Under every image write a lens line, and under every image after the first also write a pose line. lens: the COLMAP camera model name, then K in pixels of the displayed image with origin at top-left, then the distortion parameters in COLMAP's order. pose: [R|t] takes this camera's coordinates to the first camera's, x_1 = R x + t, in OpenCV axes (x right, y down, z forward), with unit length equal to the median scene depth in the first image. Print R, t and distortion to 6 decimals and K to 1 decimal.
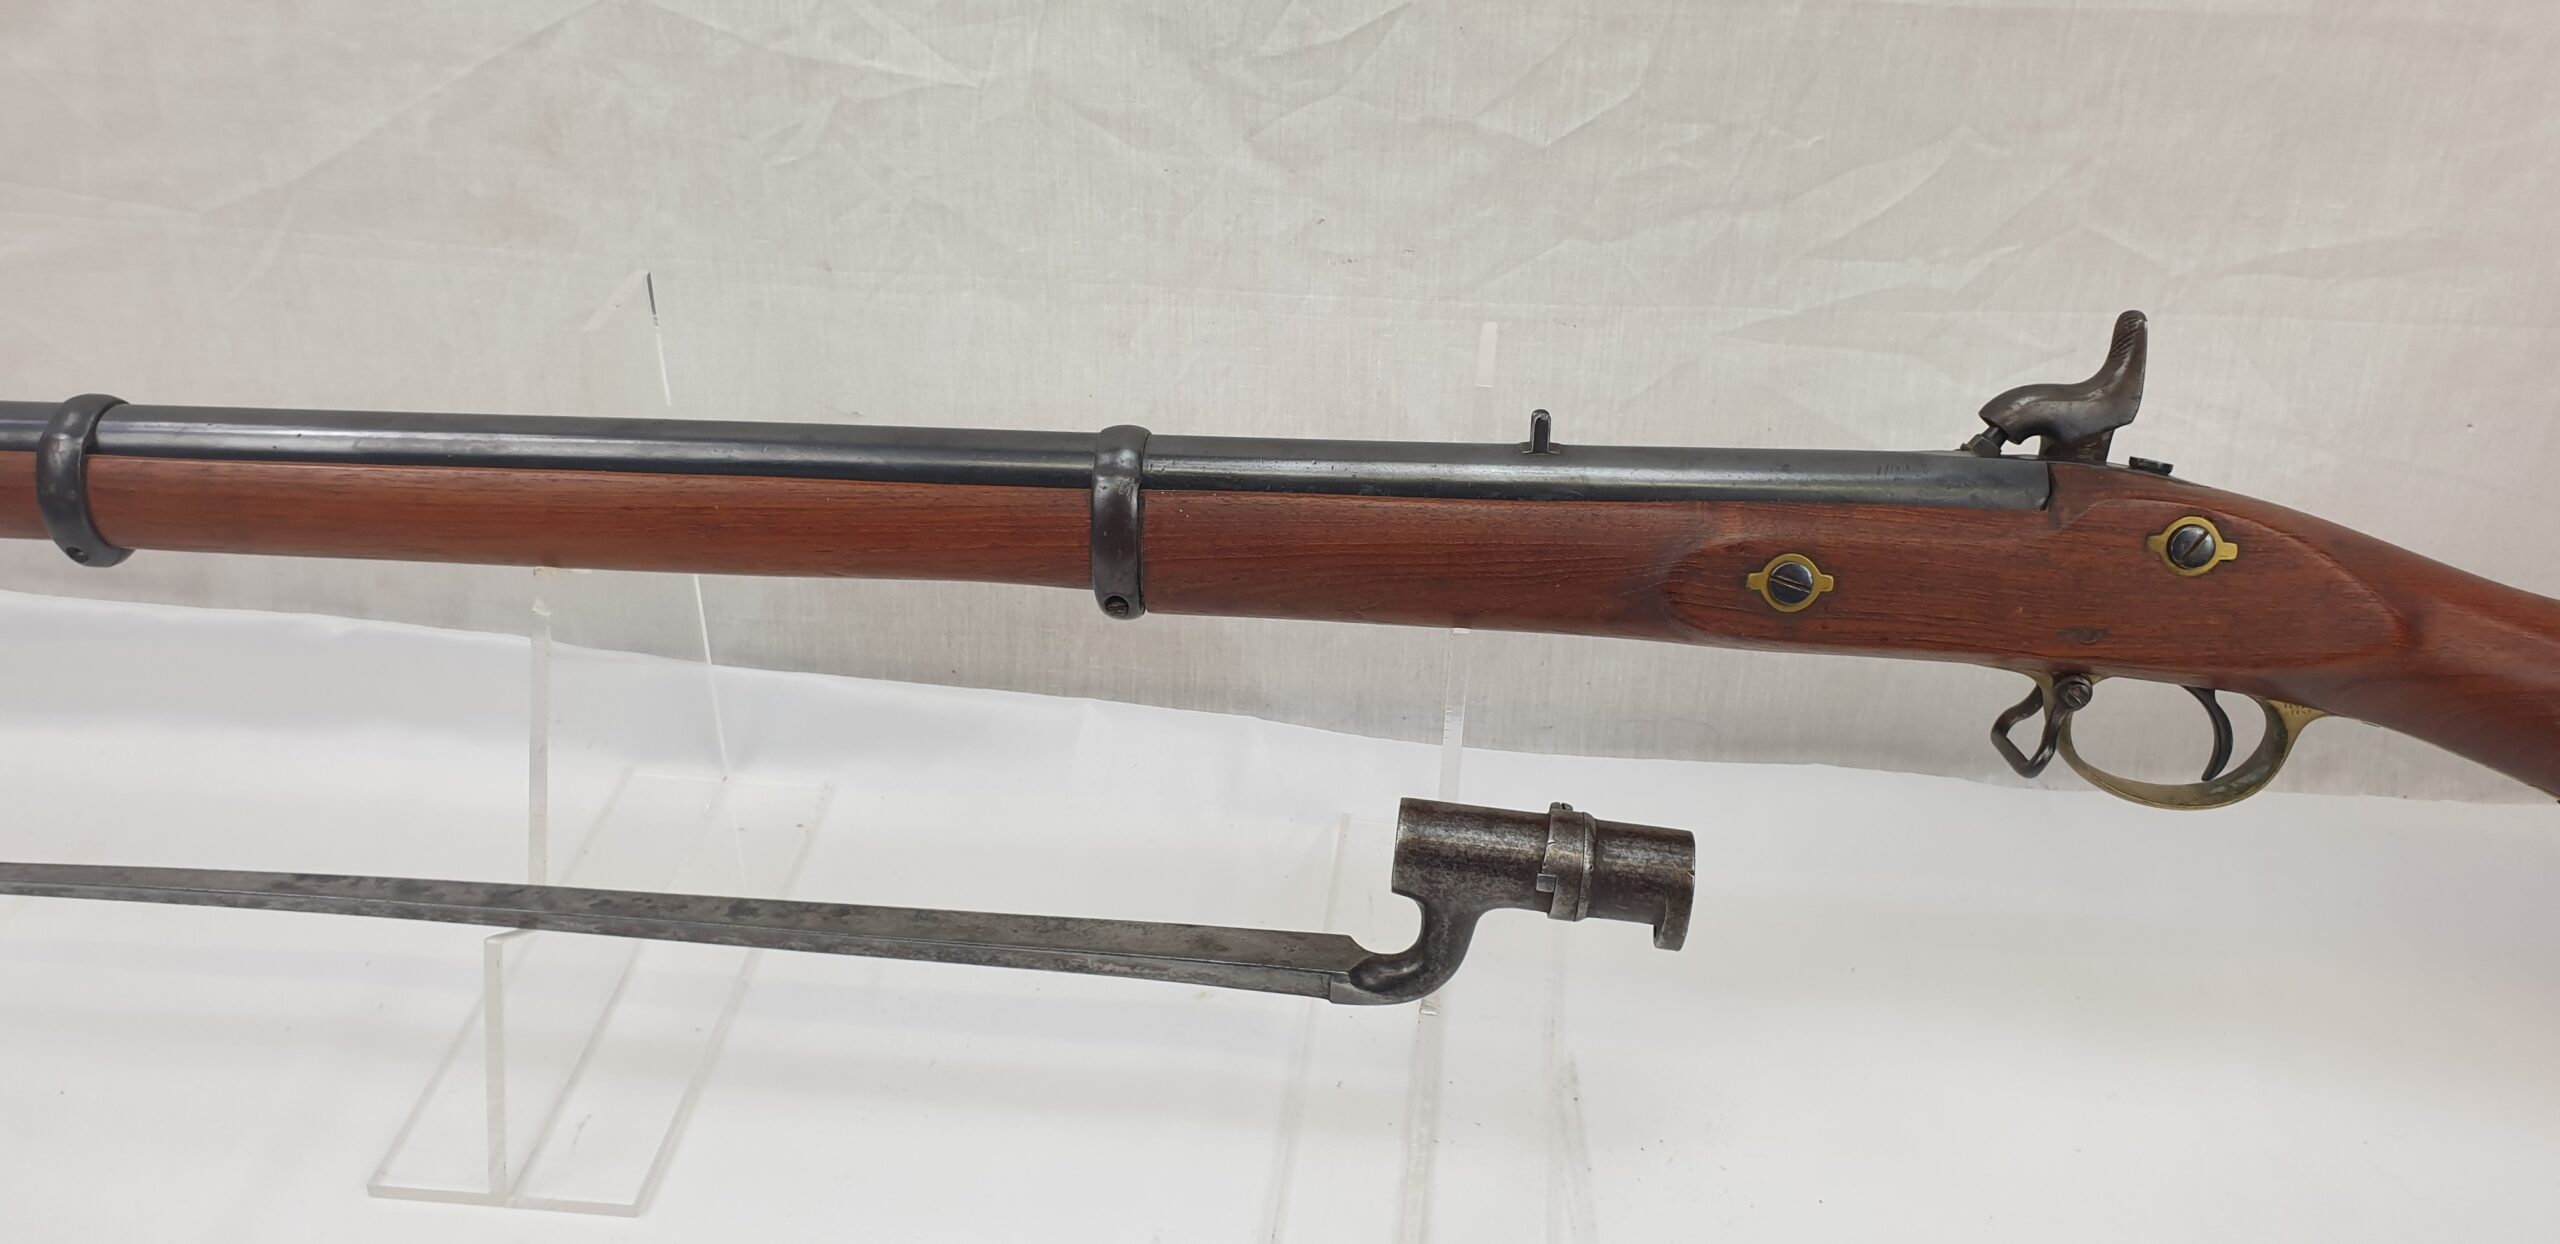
lens RADIAL K [[2018.1, 0, 1281.7], [0, 2018.1, 652.8], [0, 0, 1]] dist [0.033510, -0.062347]
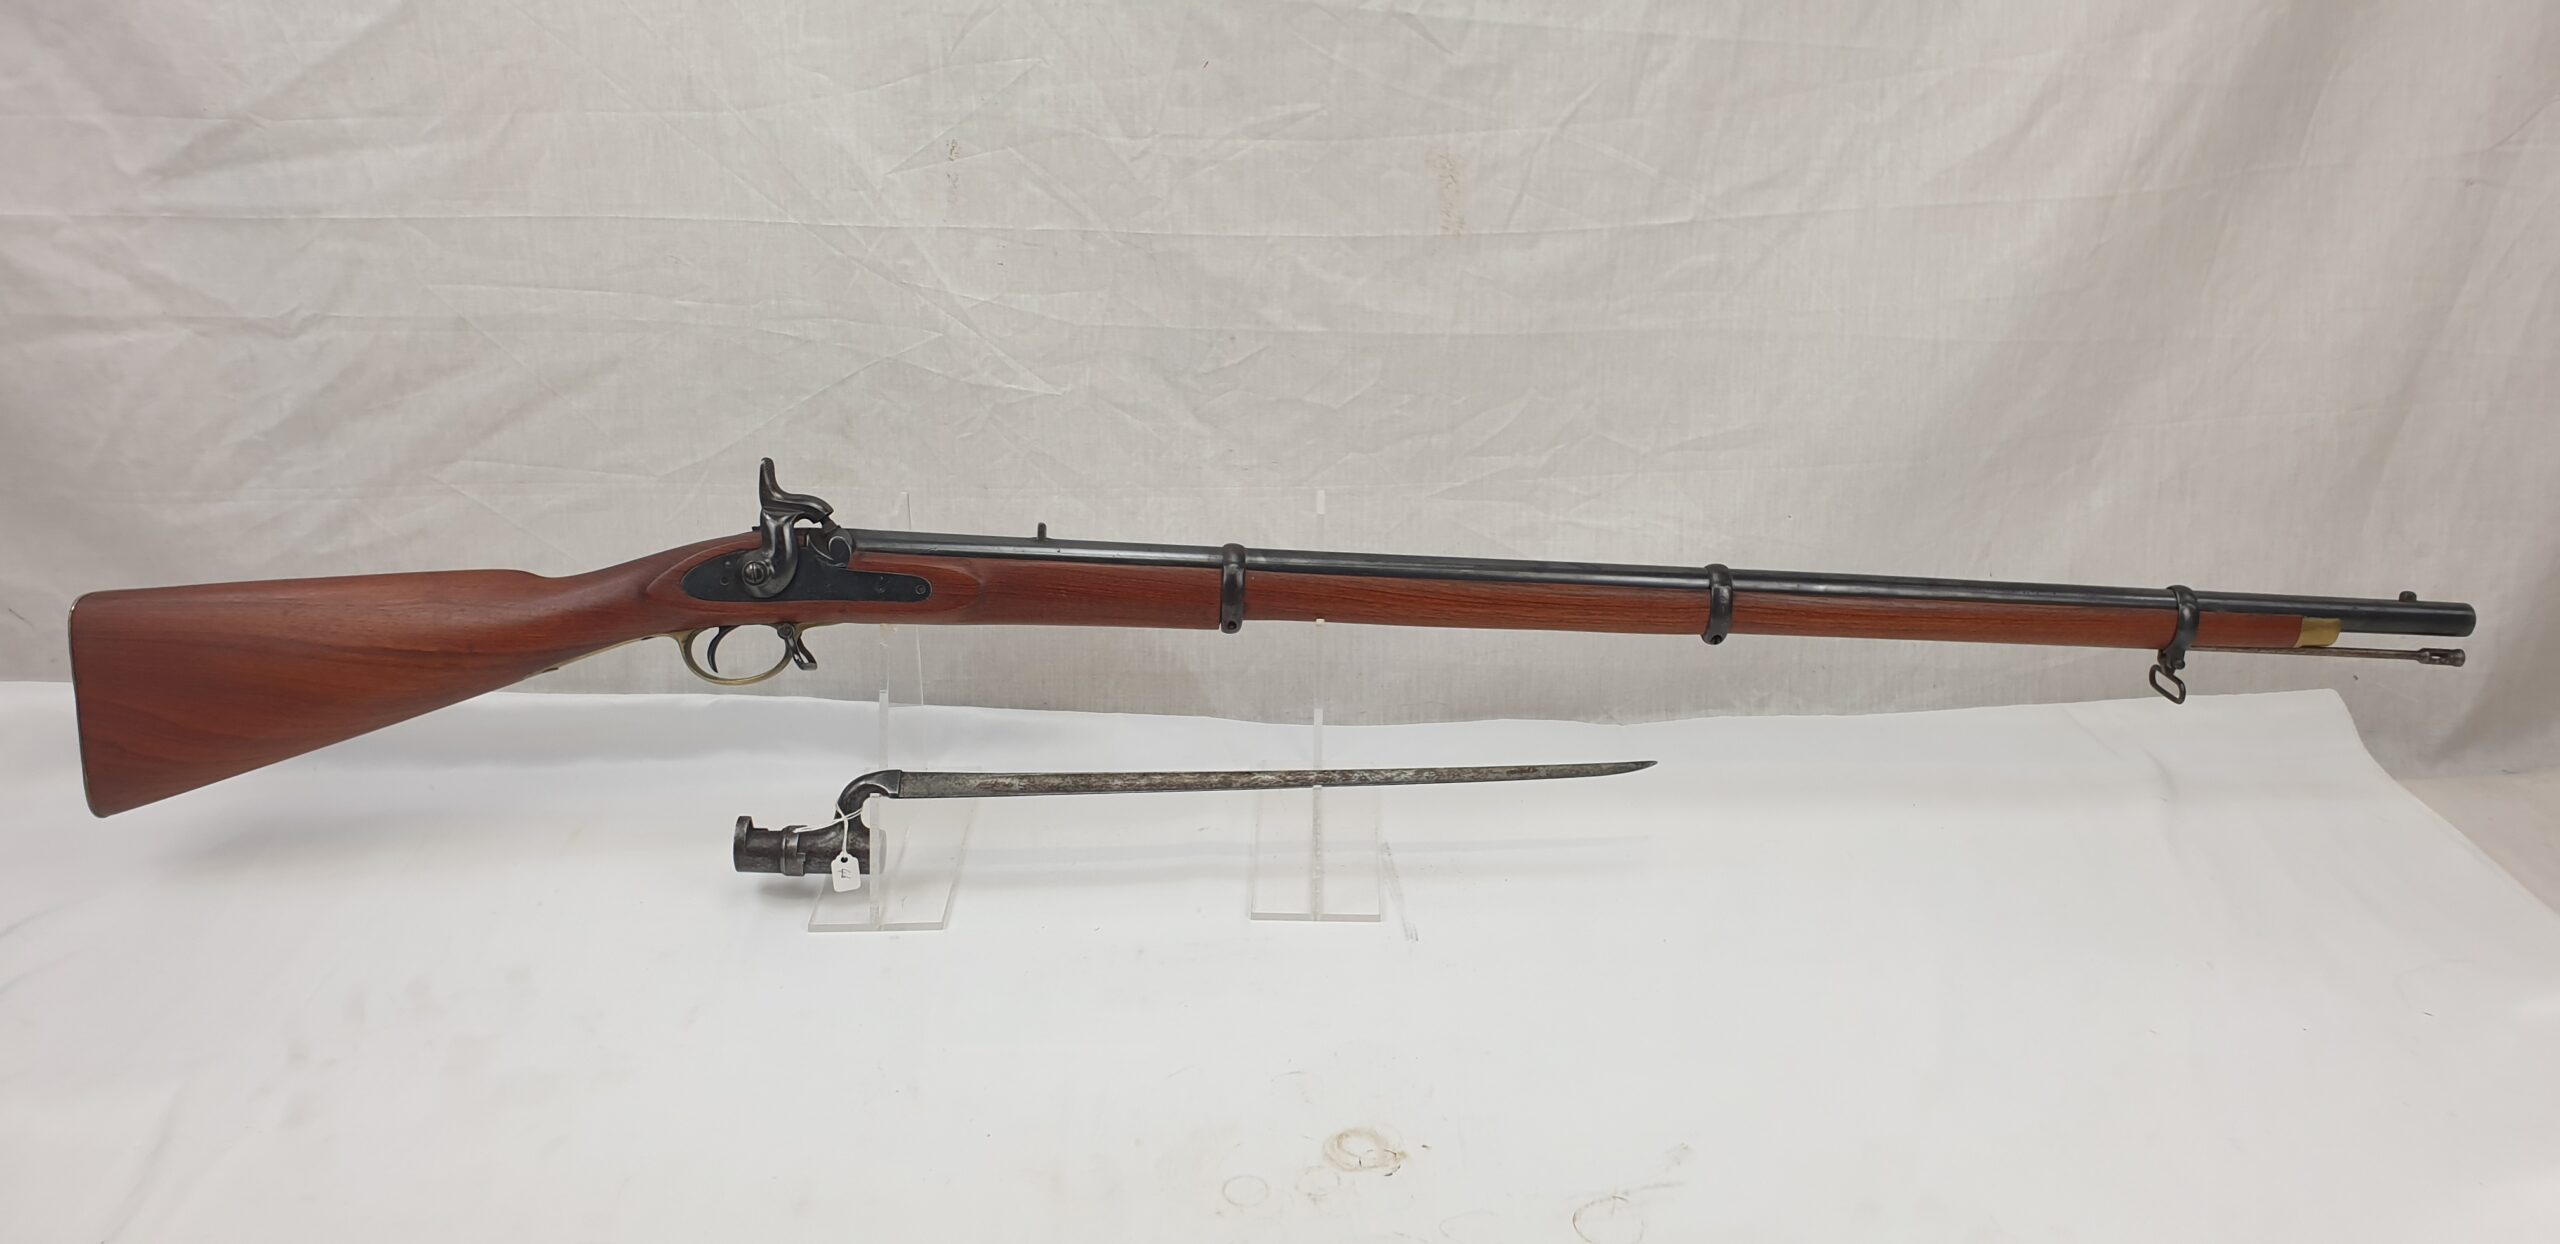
lens RADIAL K [[2018.1, 0, 1292.5], [0, 2018.1, 648.7], [0, 0, 1]] dist [0.033510, -0.062347]
pose [[0.993042, -0.062862, 0.099580, -0.135776], [0.078789, 0.983126, -0.165094, 0.328106], [-0.087522, 0.171791, 0.981238, -0.979364]]
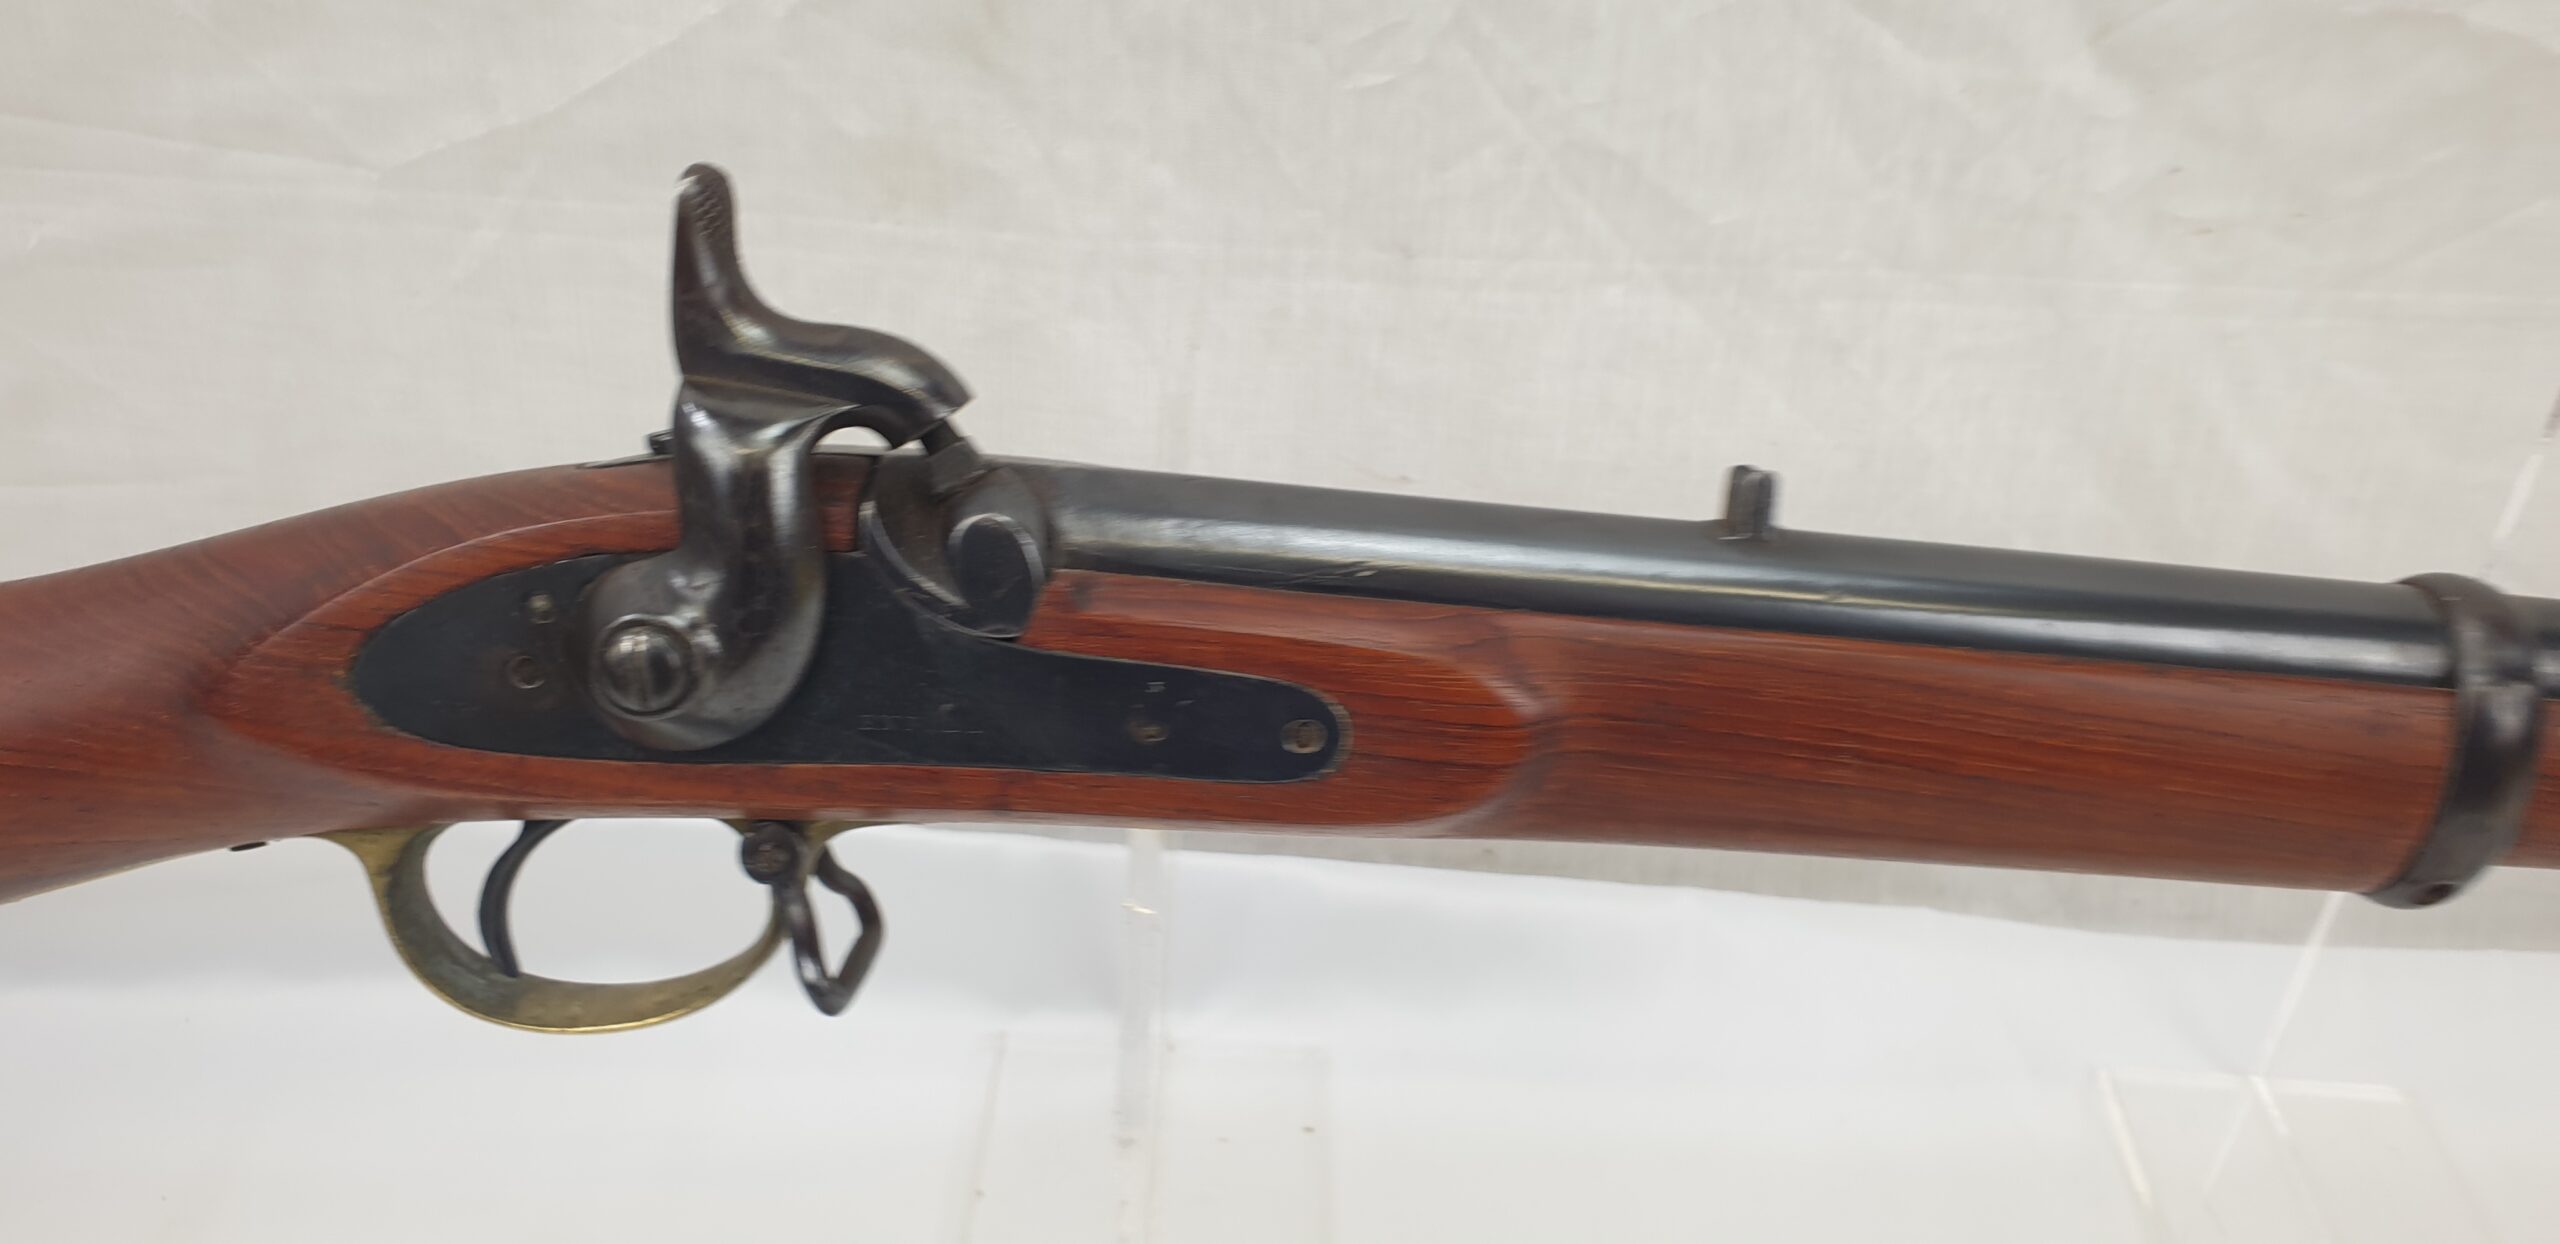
lens RADIAL K [[2018.1, 0, 1213.9], [0, 2018.1, 600.4], [0, 0, 1]] dist [0.033510, -0.062347]
pose [[0.997707, -0.019081, 0.064934, -0.336896], [0.018964, 0.999817, 0.002424, -0.087622], [-0.064969, -0.001187, 0.997887, 0.392695]]
